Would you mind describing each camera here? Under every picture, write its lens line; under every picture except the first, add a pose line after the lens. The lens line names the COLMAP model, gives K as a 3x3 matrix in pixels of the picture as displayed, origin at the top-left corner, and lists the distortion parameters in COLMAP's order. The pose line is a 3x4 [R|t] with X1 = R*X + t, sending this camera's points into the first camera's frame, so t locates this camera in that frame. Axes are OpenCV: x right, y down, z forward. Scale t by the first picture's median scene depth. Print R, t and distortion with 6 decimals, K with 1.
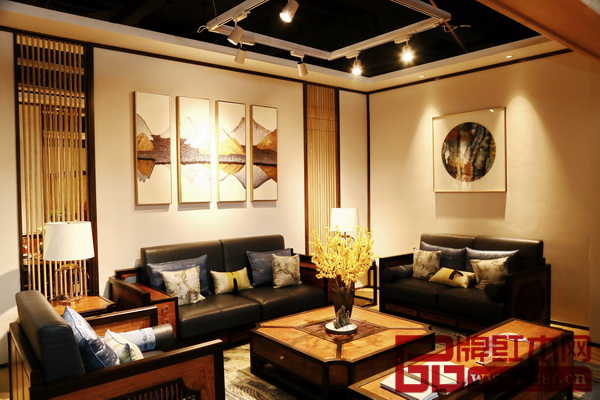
lens RADIAL K [[456.2, 0, 299.9], [0, 456.2, 197.7], [0, 0, 1]] dist [-0.002157, -0.000268]
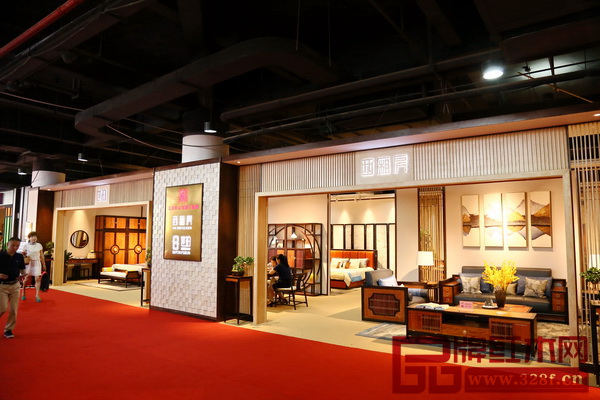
lens RADIAL K [[432.0, 0, 298.1], [0, 432.0, 198.0], [0, 0, 1]] dist [-0.003781, -0.000848]
pose [[0.277374, -0.070373, -0.958181, 1.265294], [-0.019067, 0.996714, -0.078722, -0.033851], [0.960573, 0.040106, 0.275121, -0.309121]]
